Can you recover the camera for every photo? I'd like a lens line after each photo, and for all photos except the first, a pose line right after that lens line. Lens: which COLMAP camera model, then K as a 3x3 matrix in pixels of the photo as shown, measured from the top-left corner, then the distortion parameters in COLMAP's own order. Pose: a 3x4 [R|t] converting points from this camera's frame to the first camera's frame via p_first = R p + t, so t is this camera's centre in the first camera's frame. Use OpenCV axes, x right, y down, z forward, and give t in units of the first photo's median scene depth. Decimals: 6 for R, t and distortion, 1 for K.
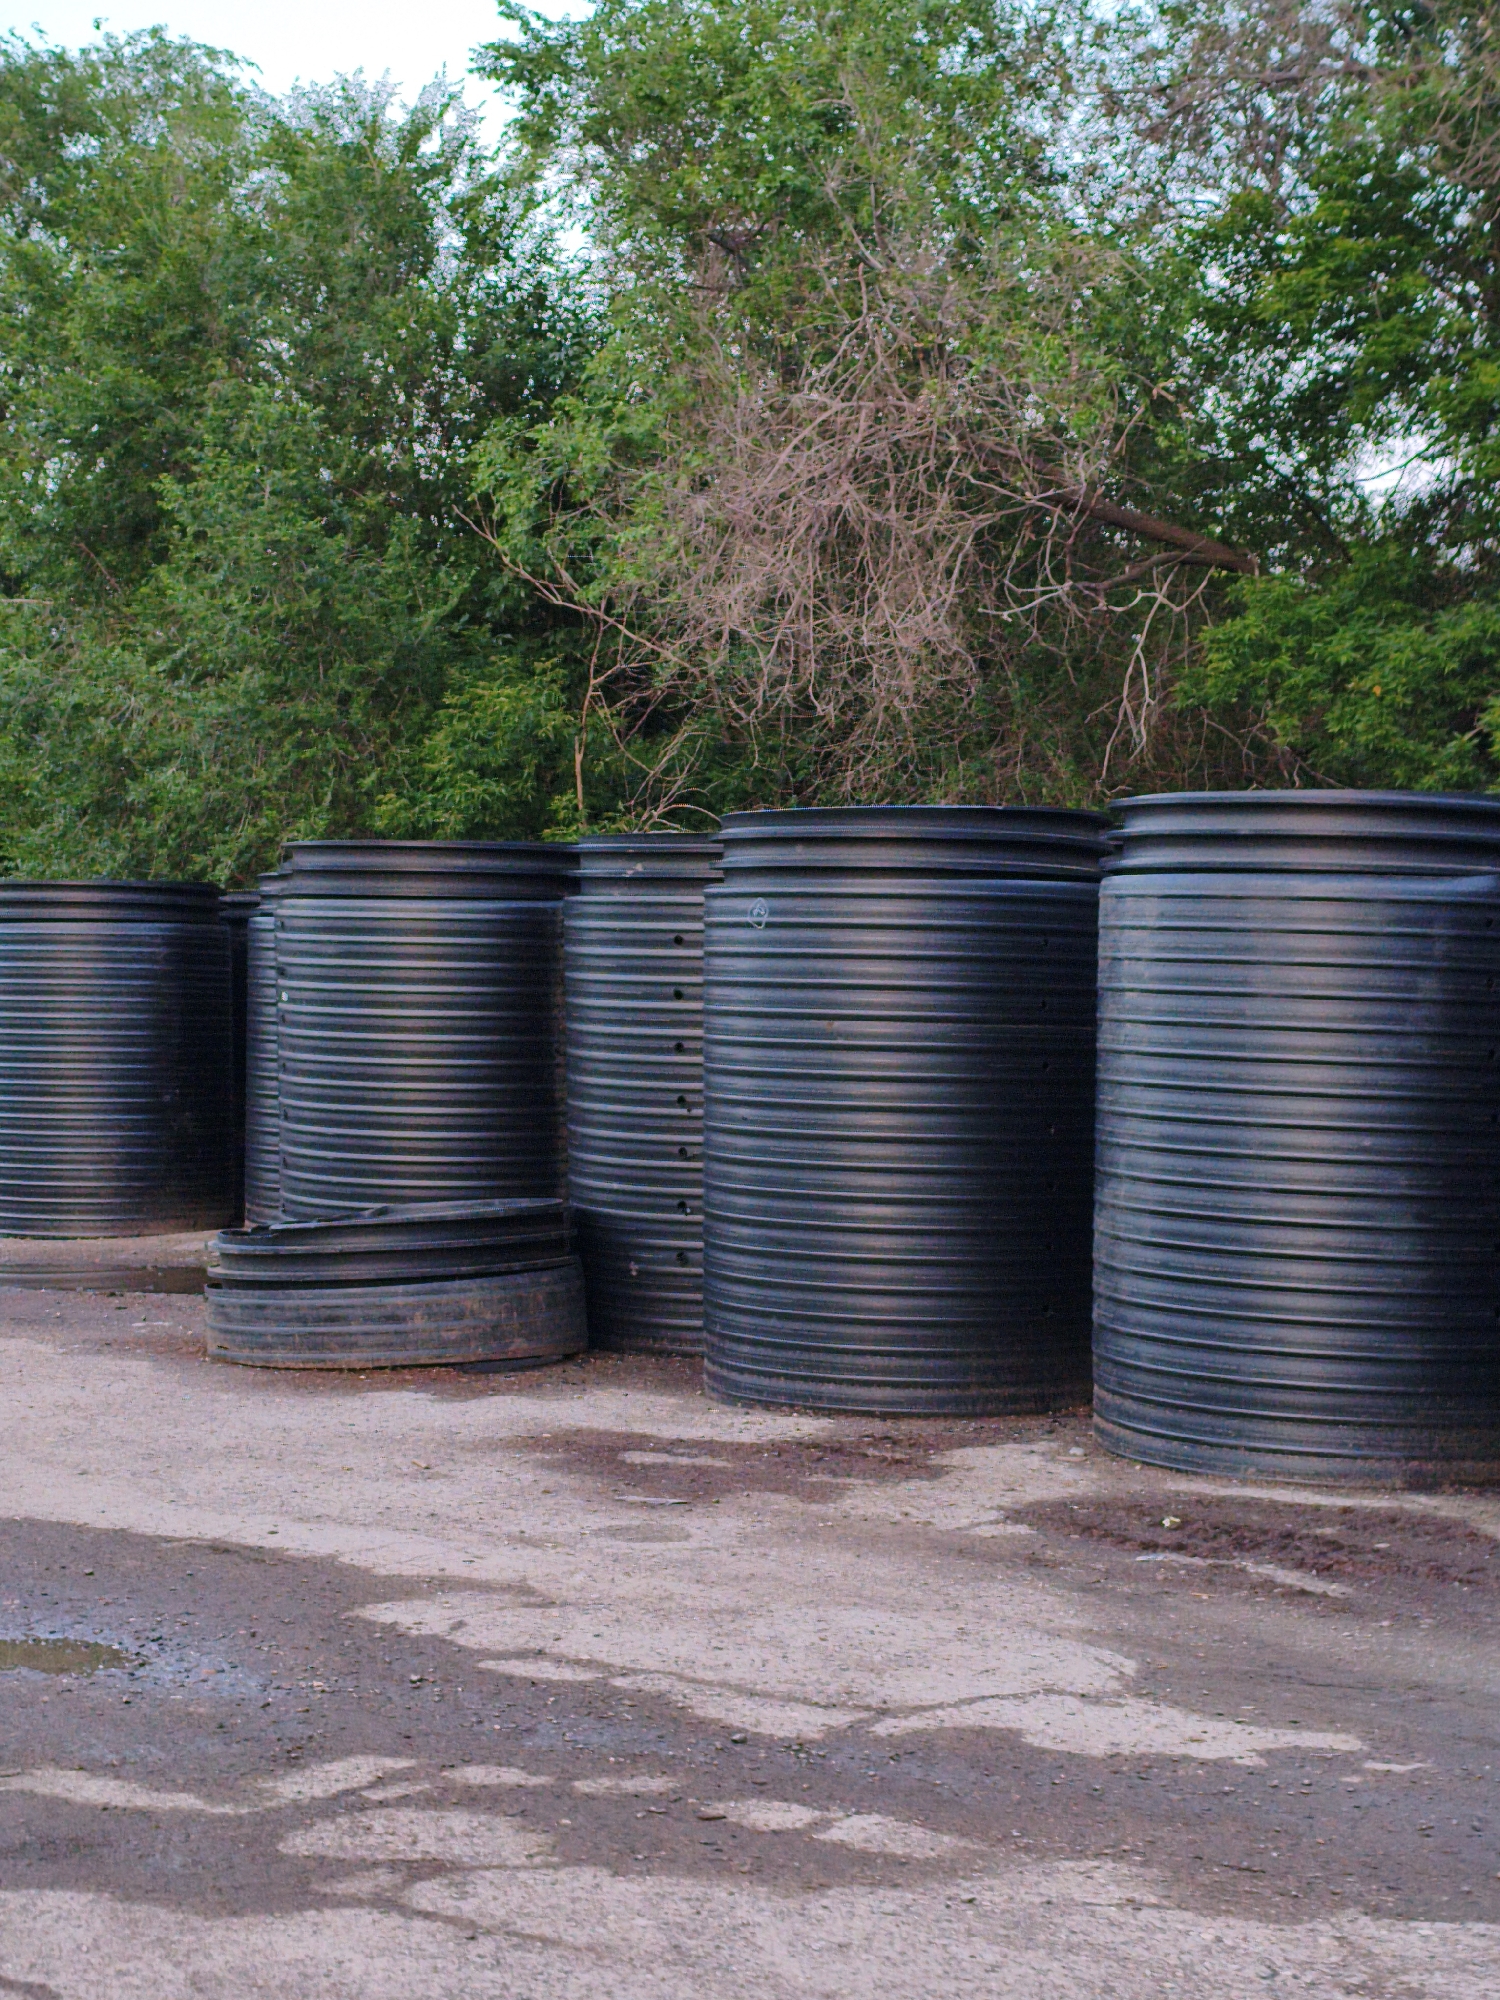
lens RADIAL K [[3209.8, 0, 750.0], [0, 3209.8, 1000.0], [0, 0, 1]] dist [0.069119, 0.045302]
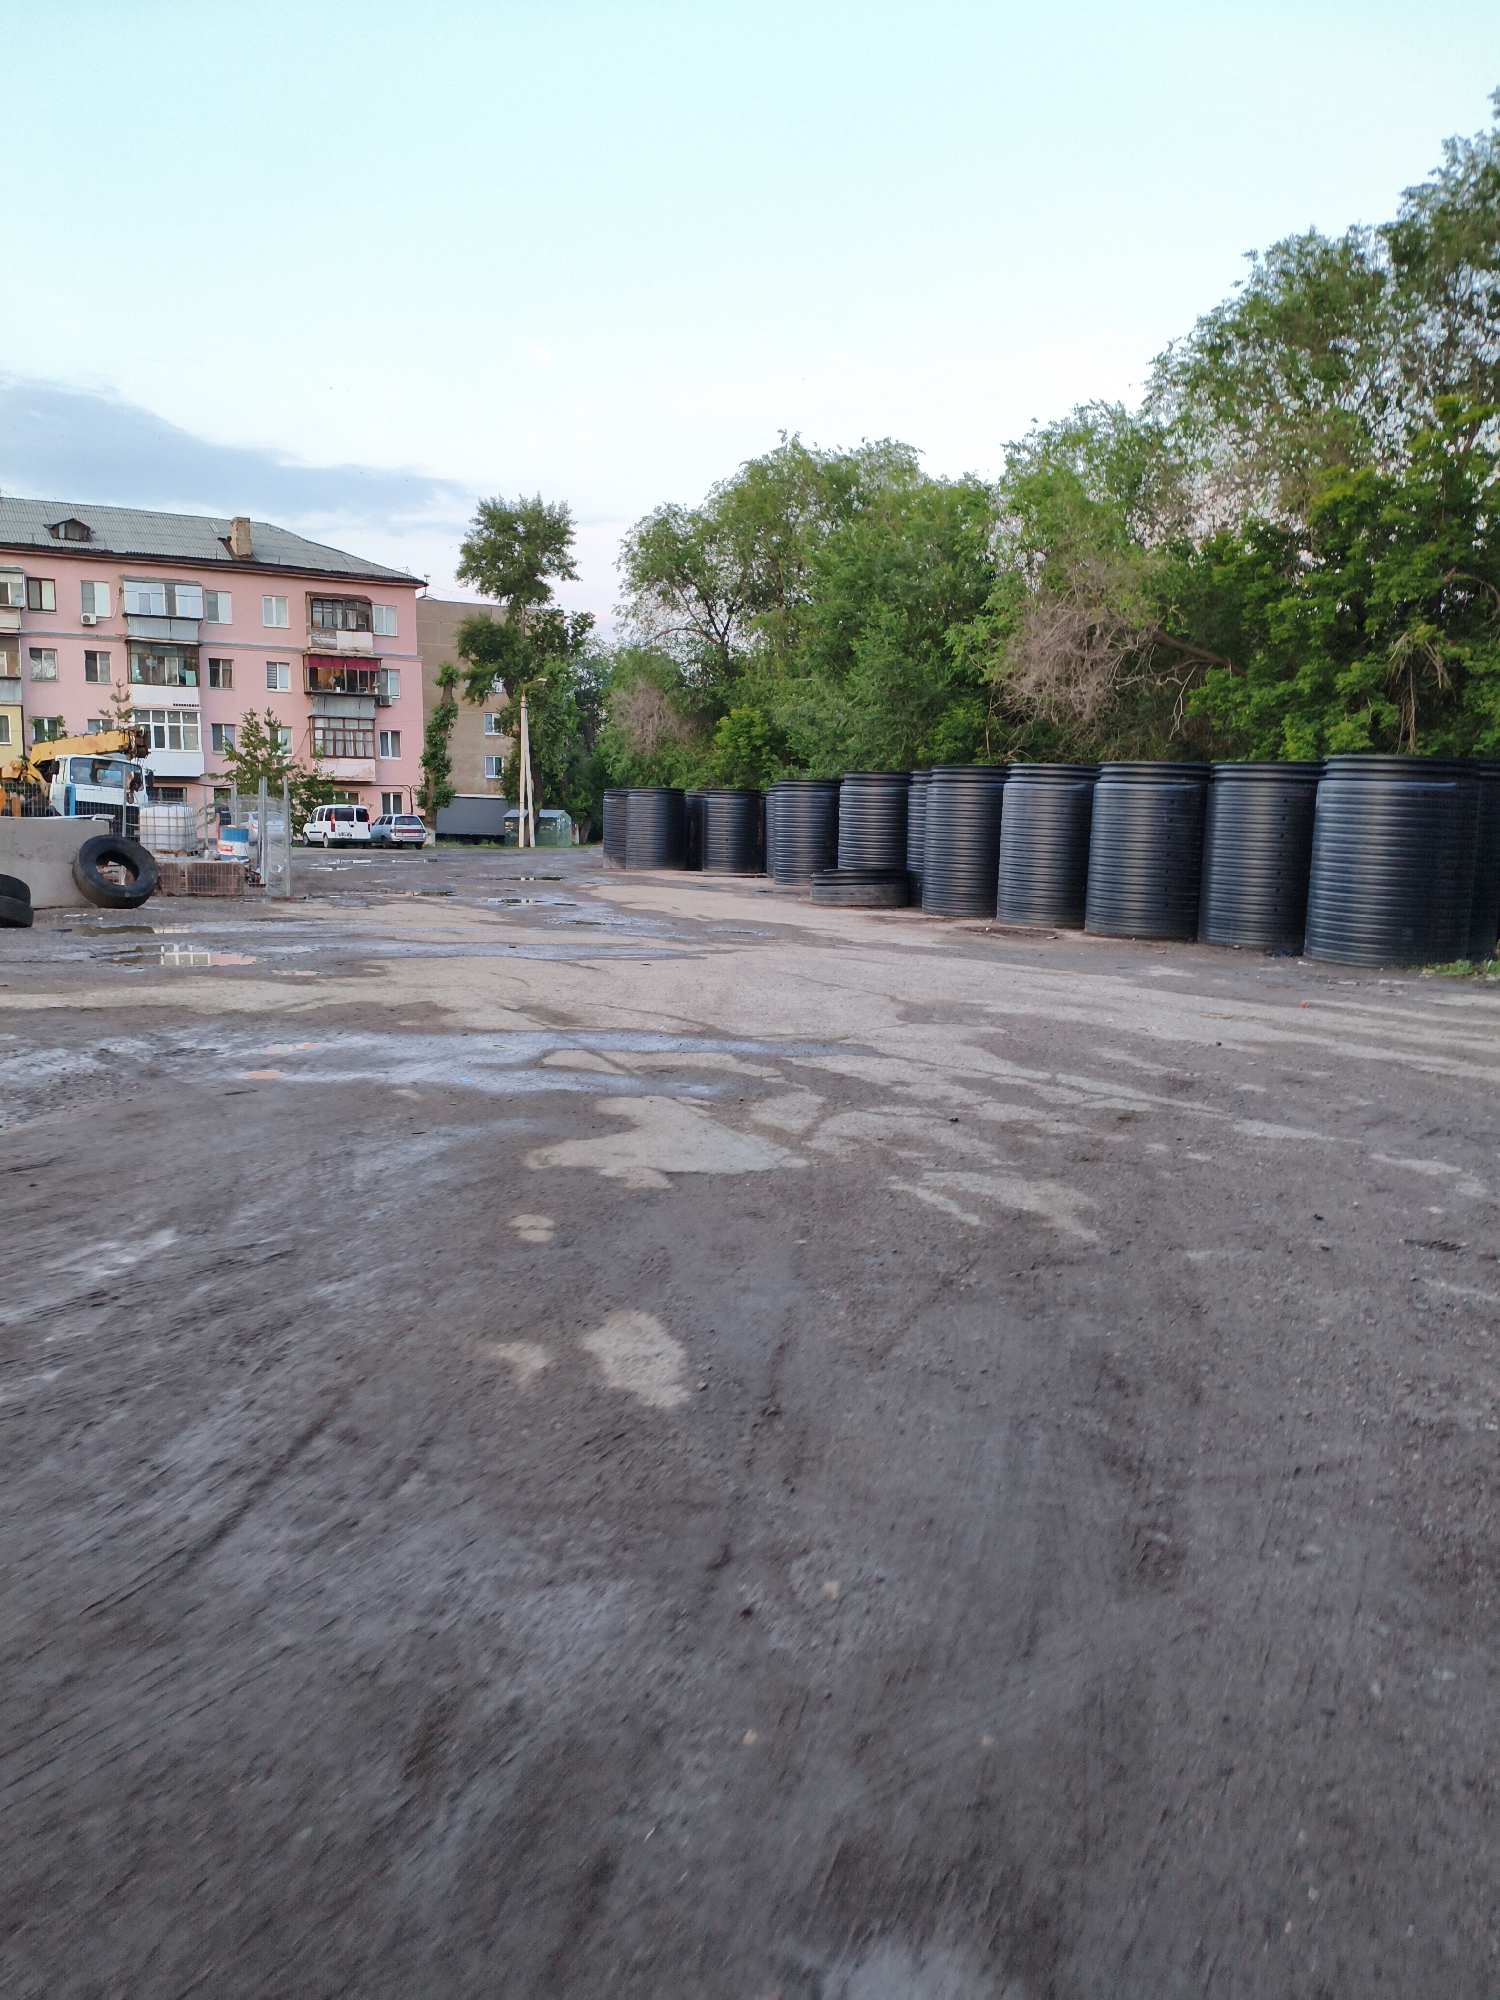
lens RADIAL K [[1525.5, 0, 750.0], [0, 1525.5, 1000.0], [0, 0, 1]] dist [0.001180, 0.000344]
pose [[0.954444, 0.045349, -0.294924, 0.176614], [-0.010799, 0.992986, 0.117737, 0.004619], [0.298195, -0.109188, 0.948239, -0.450234]]
